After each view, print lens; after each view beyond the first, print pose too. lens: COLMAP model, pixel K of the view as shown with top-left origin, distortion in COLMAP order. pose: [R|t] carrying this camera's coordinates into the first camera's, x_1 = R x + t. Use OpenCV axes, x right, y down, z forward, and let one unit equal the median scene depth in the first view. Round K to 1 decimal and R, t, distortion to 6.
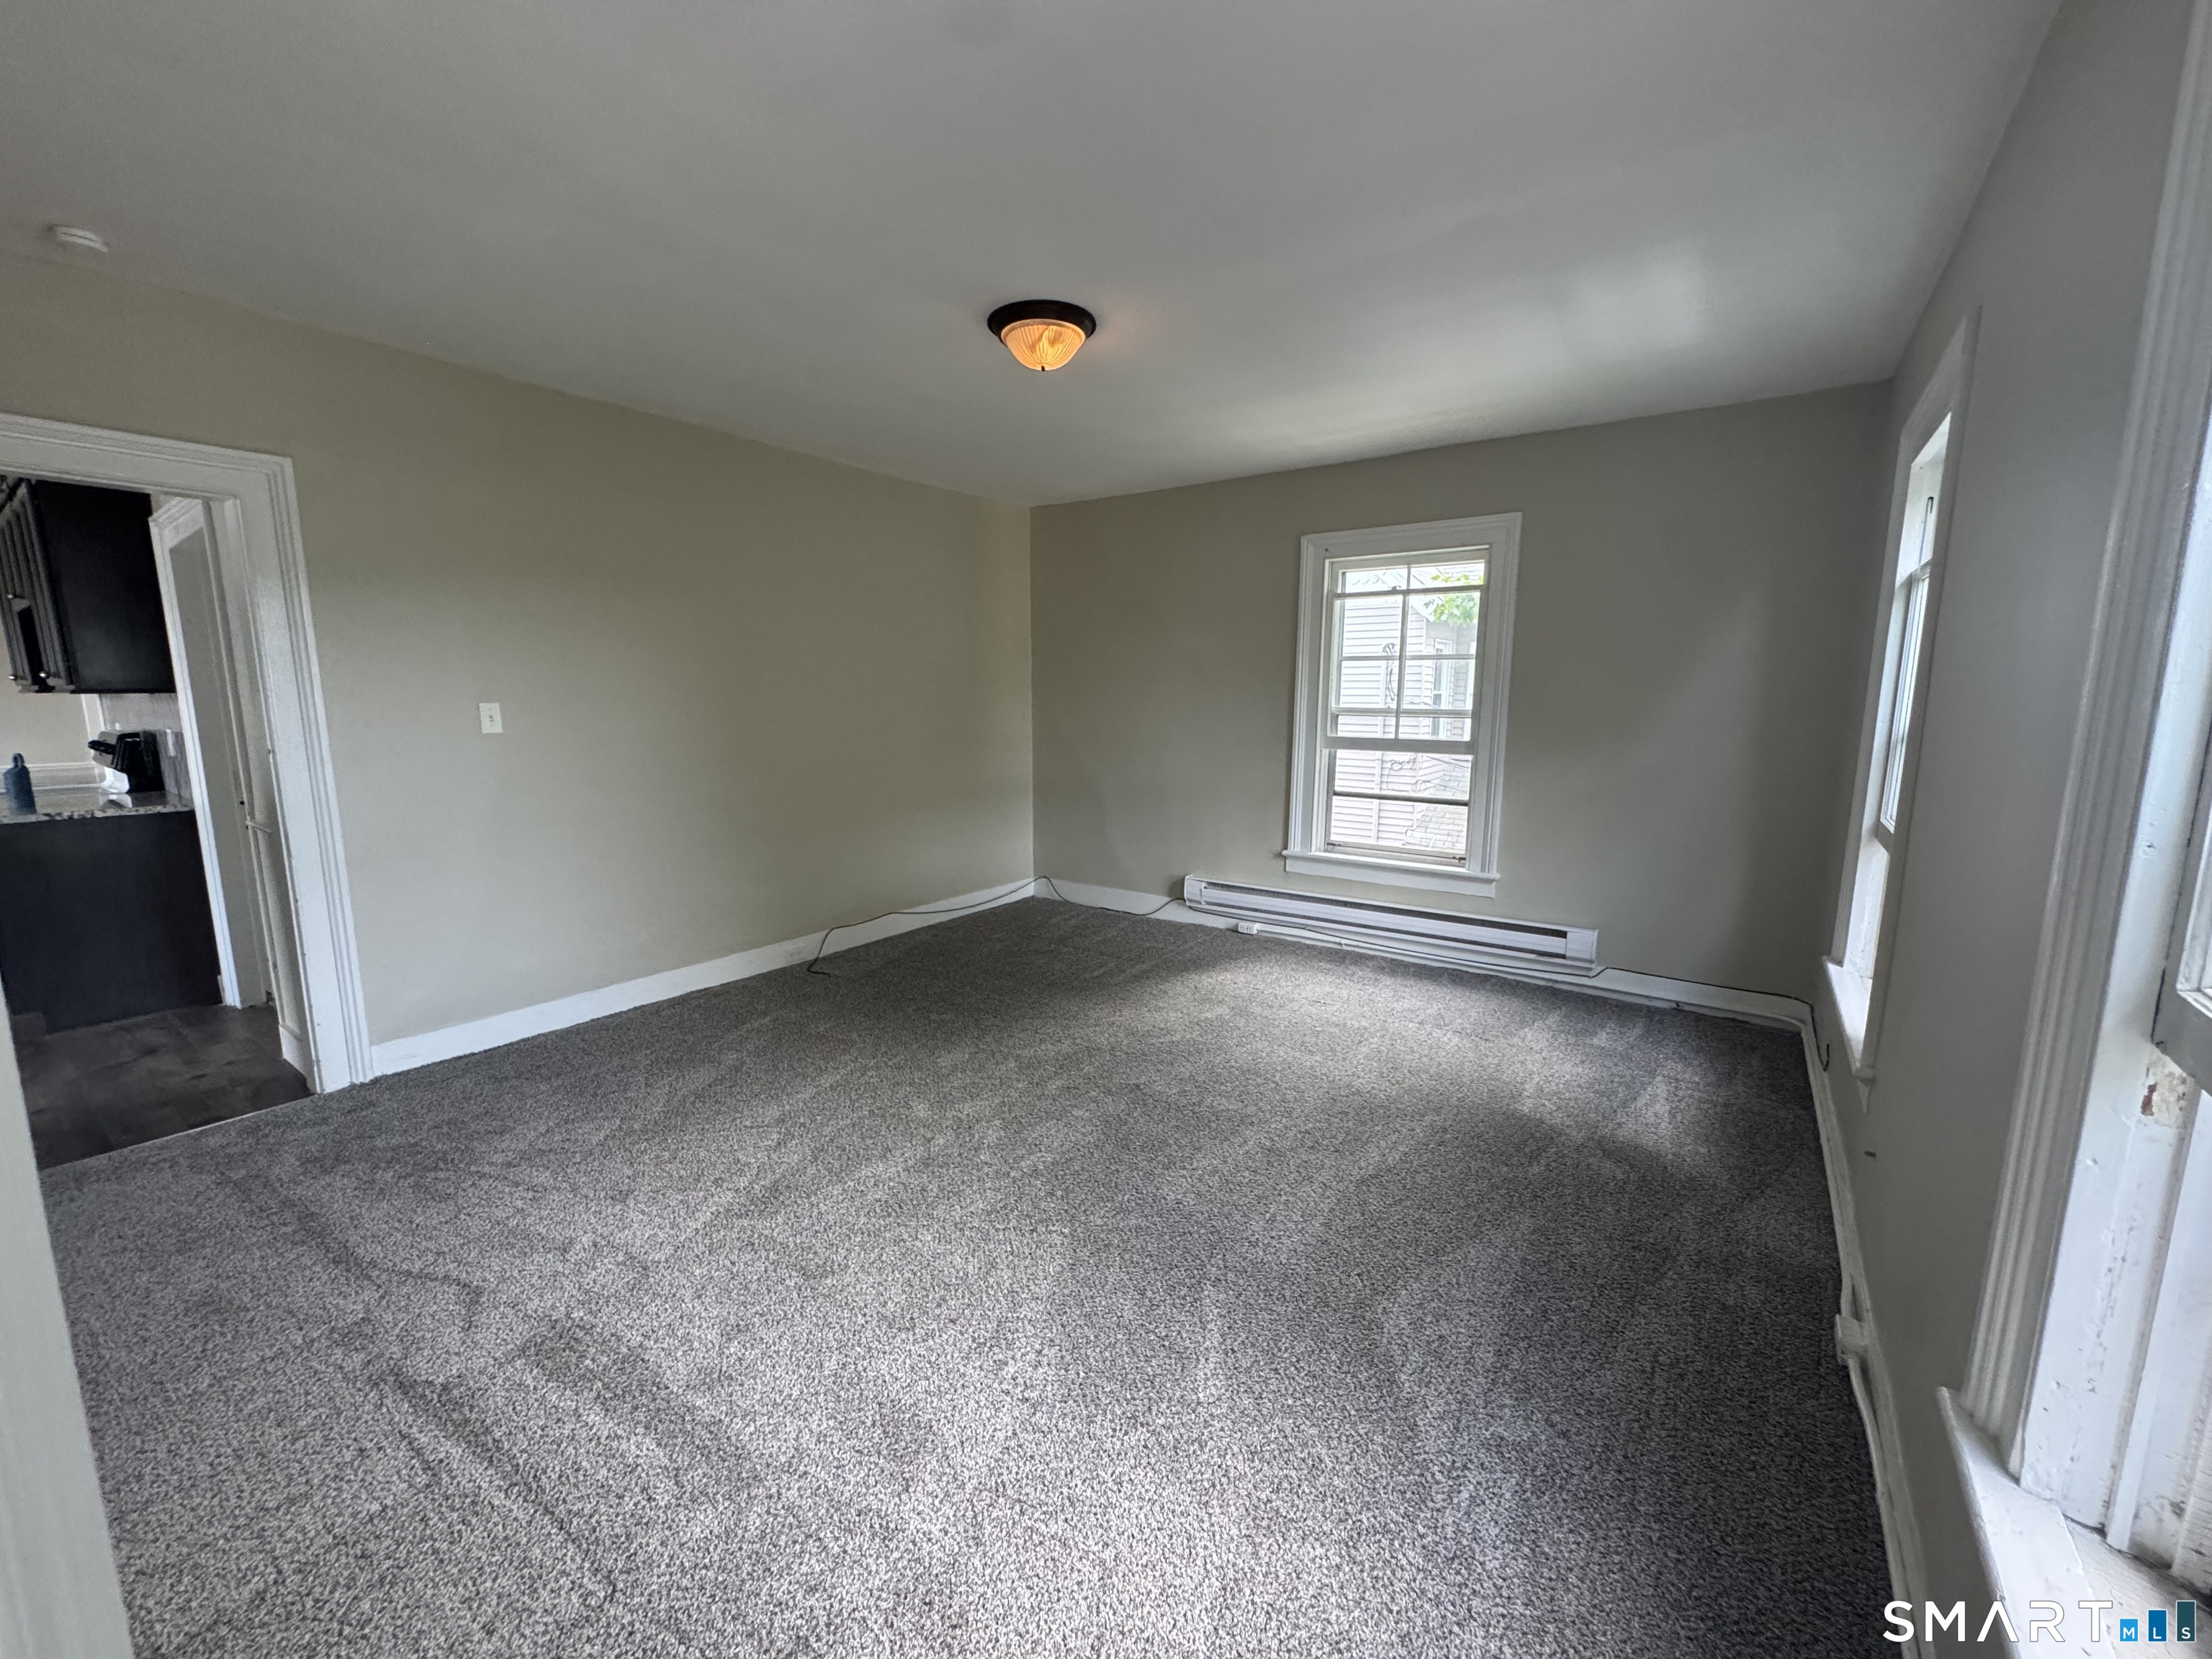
lens RADIAL K [[886.2, 0, 1105.1], [0, 886.2, 830.0], [0, 0, 1]] dist [-0.001311, -0.000299]
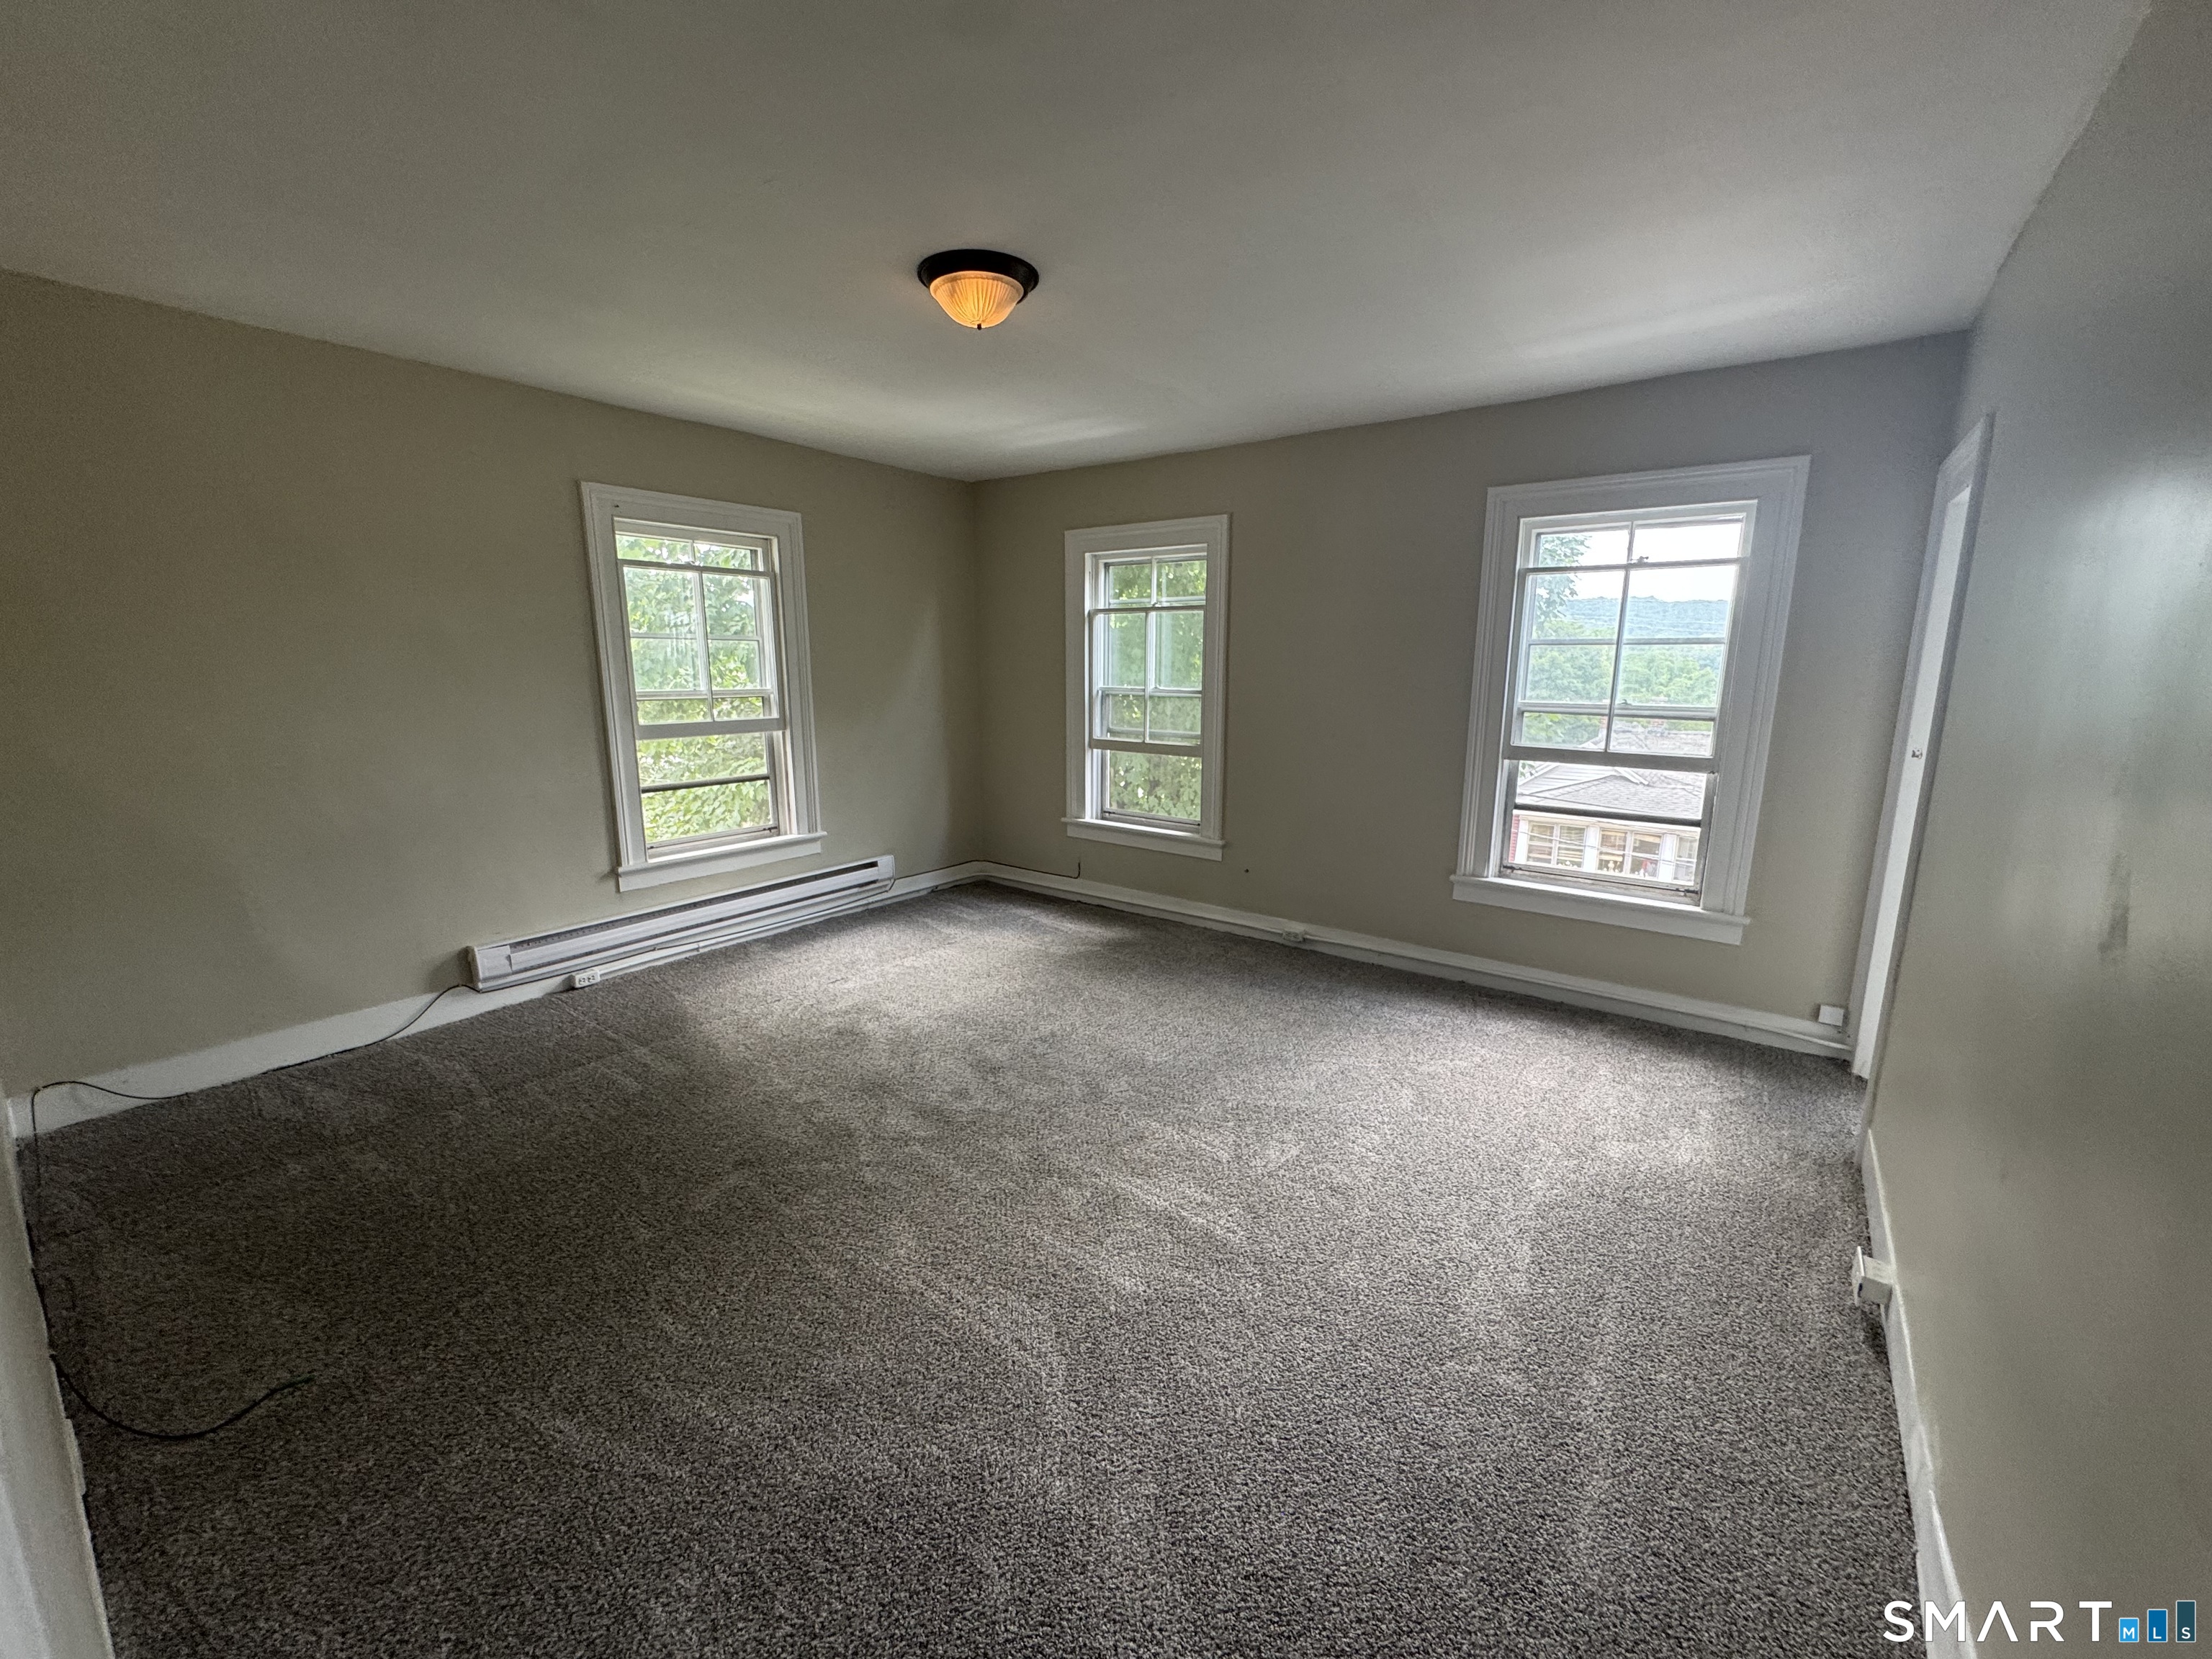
lens RADIAL K [[886.2, 0, 1105.1], [0, 886.2, 830.0], [0, 0, 1]] dist [-0.001311, -0.000299]
pose [[0.018157, -0.190379, 0.981543, -0.654556], [0.148675, 0.971305, 0.185643, -0.106897], [-0.988719, 0.142560, 0.045941, 0.564933]]
